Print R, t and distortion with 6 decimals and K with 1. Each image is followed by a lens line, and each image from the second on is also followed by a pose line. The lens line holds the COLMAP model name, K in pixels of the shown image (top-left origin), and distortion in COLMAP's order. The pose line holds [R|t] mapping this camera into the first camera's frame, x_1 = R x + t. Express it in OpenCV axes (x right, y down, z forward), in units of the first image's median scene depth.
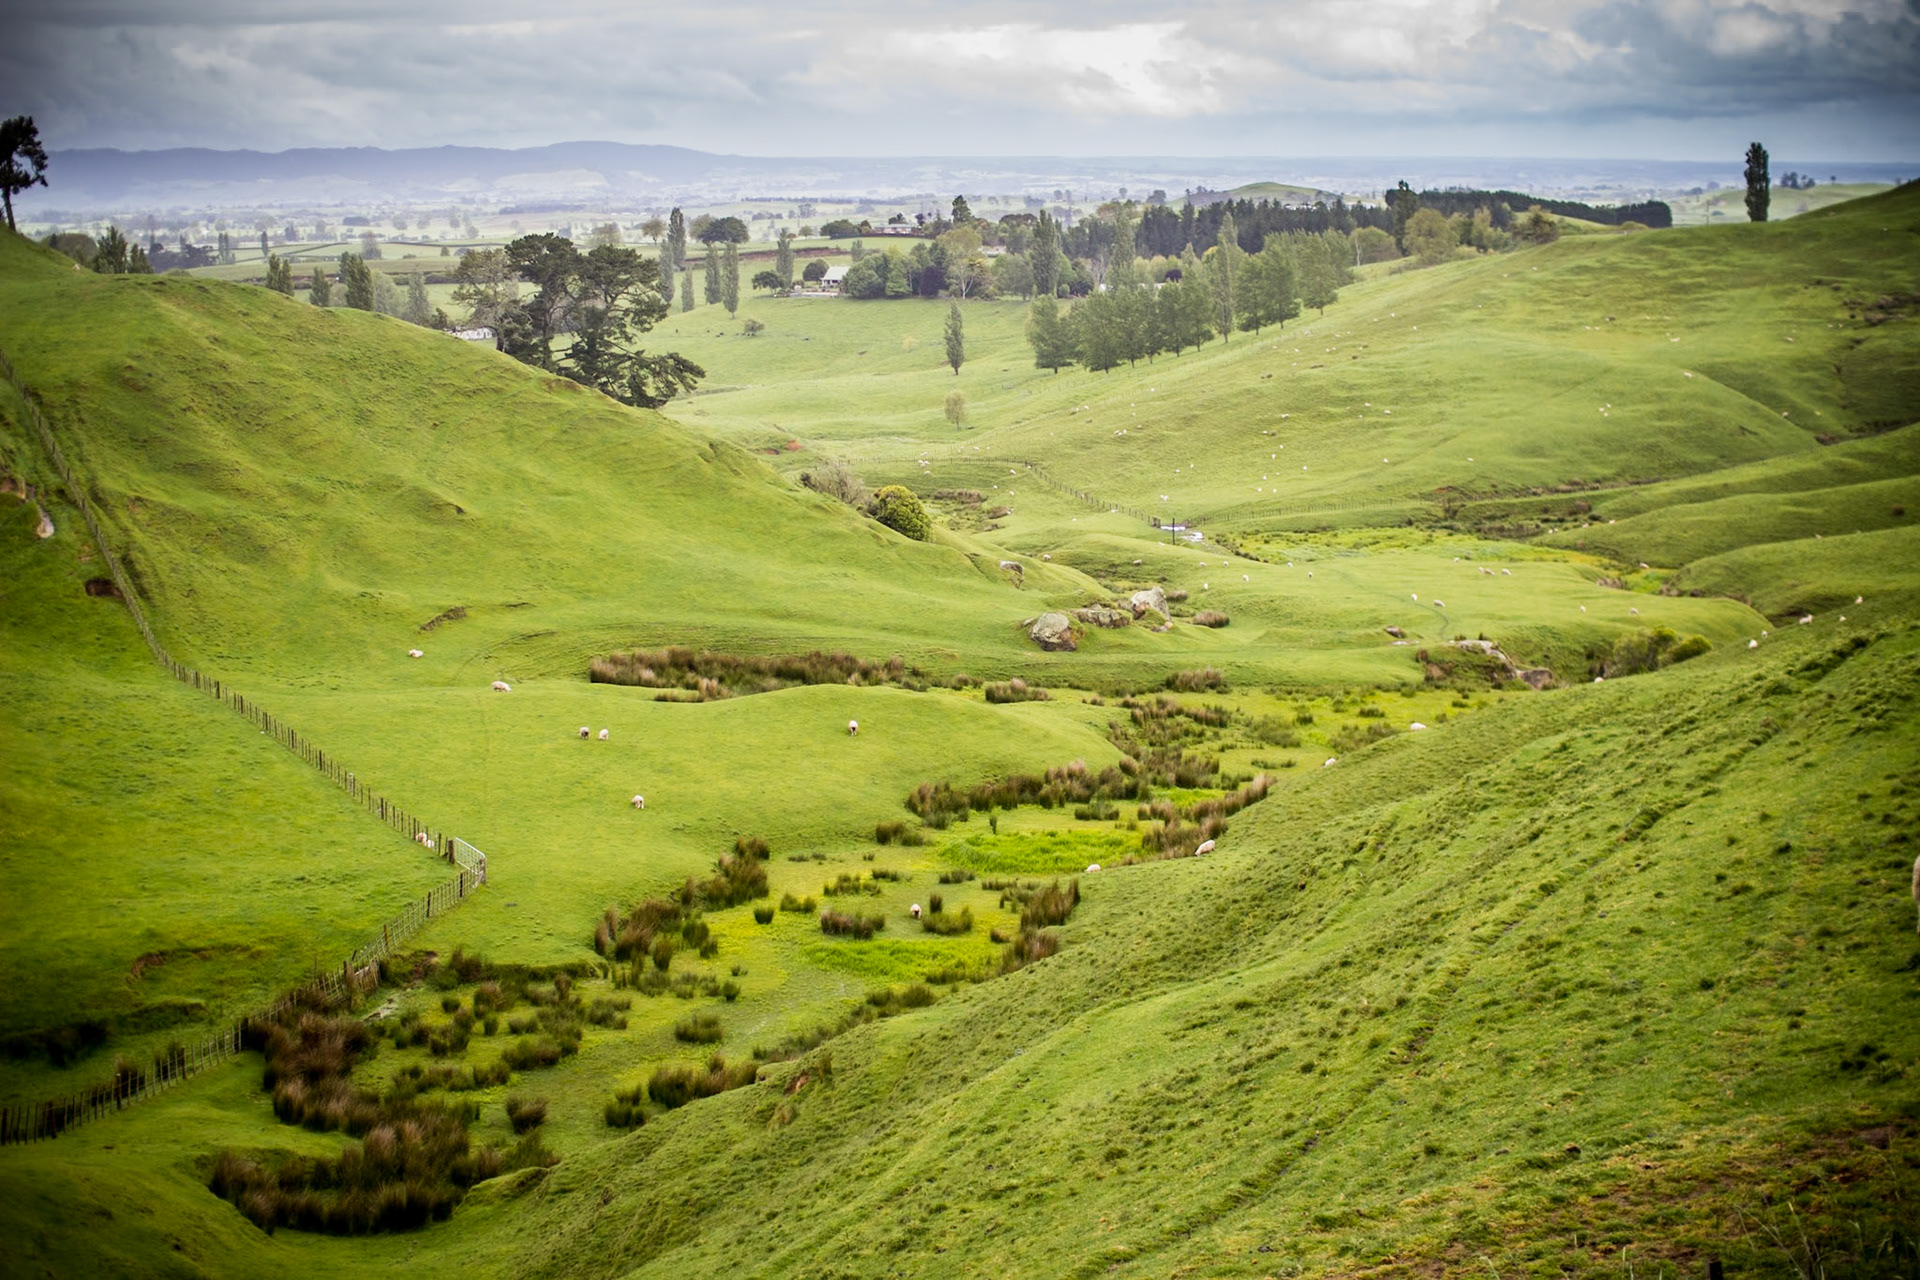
lens RADIAL K [[2612.5, 0, 960.0], [0, 2612.5, 640.0], [0, 0, 1]] dist [-0.182732, 0.308427]
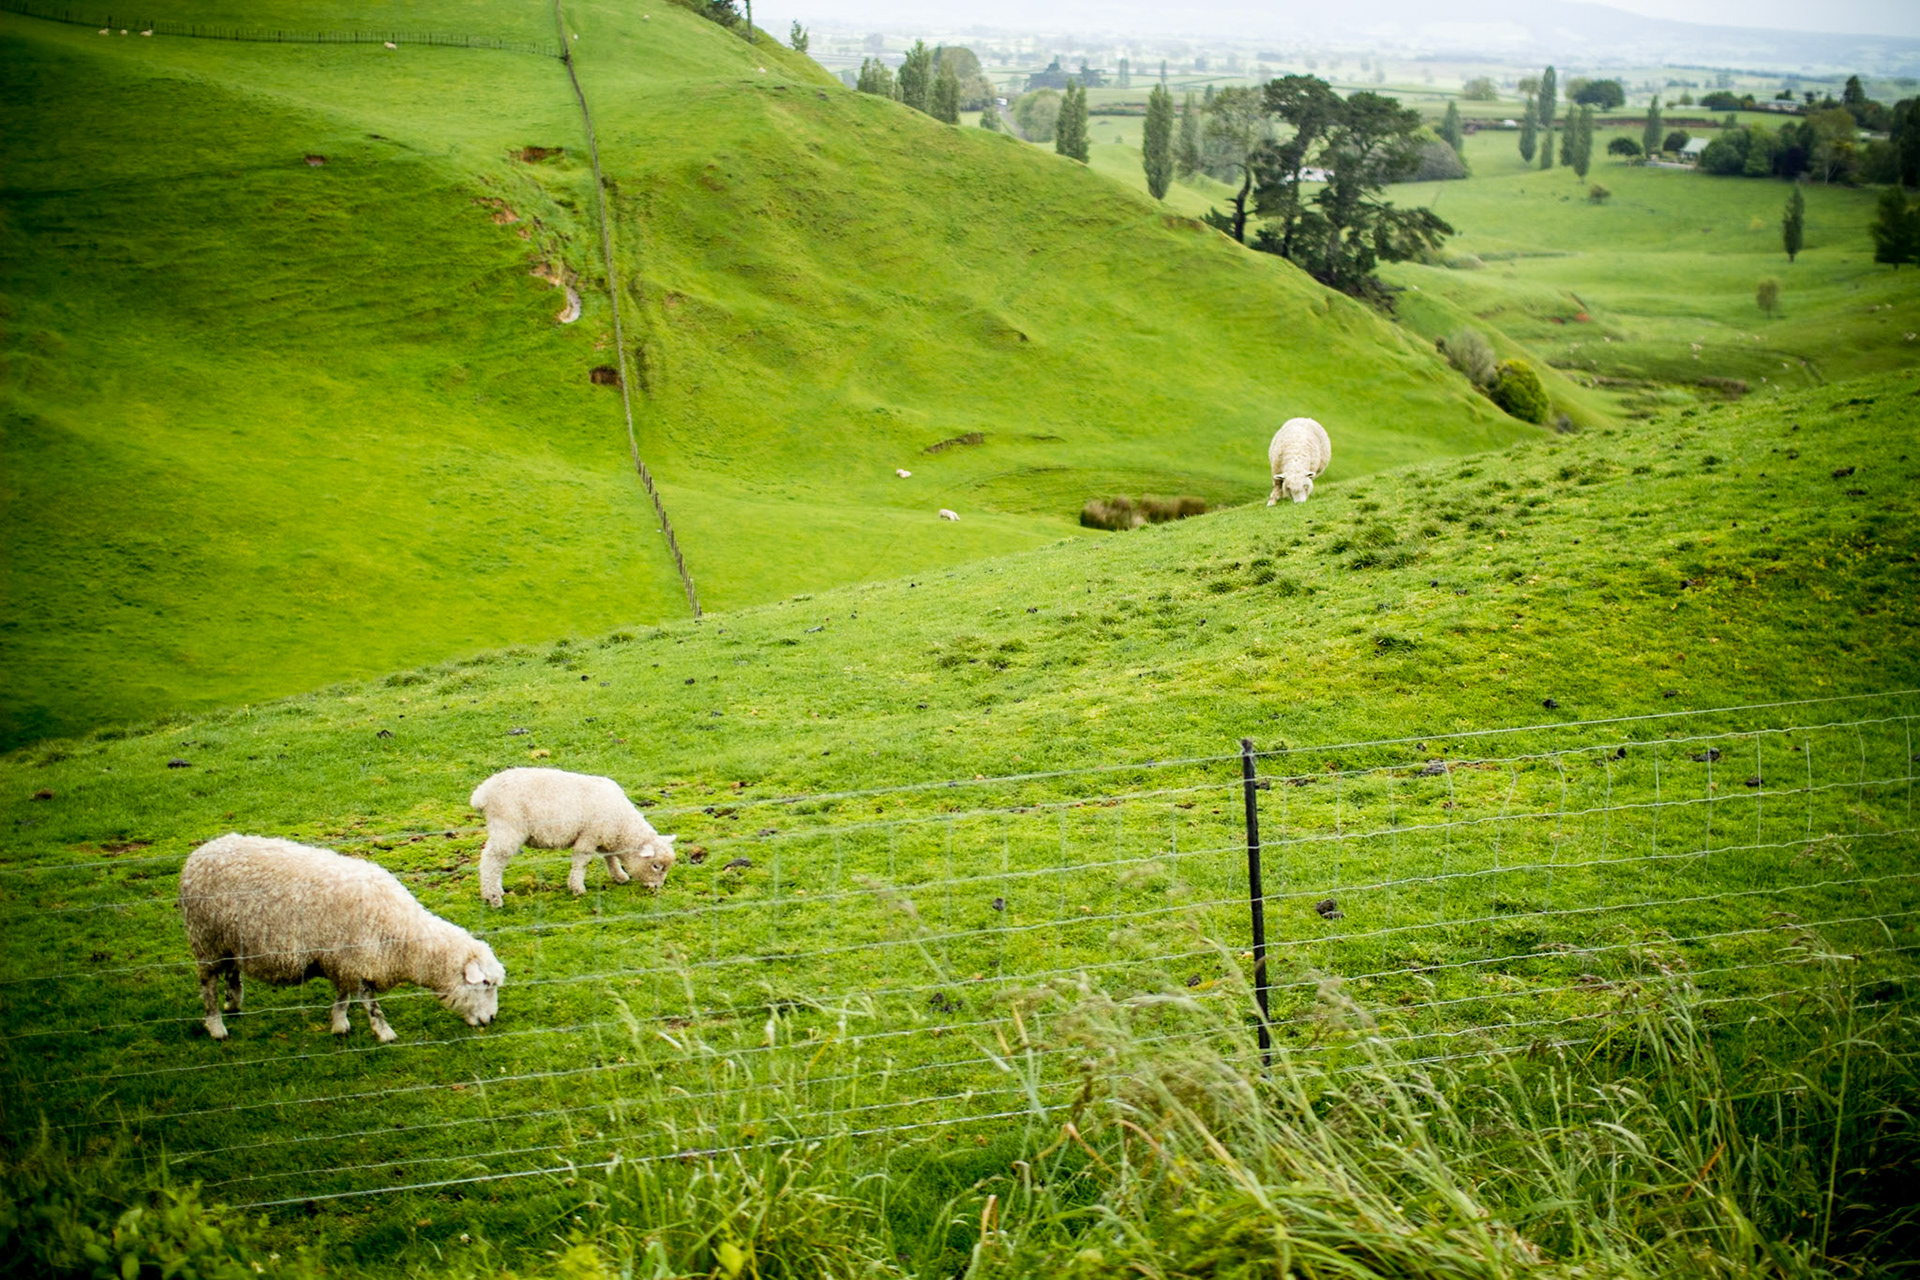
lens RADIAL K [[2612.5, 0, 960.0], [0, 2612.5, 640.0], [0, 0, 1]] dist [-0.182732, 0.308427]
pose [[0.941785, 0.128681, -0.310615, 0.096804], [-0.110552, 0.991009, 0.075360, -0.006975], [0.317520, -0.036634, 0.947544, 0.039062]]
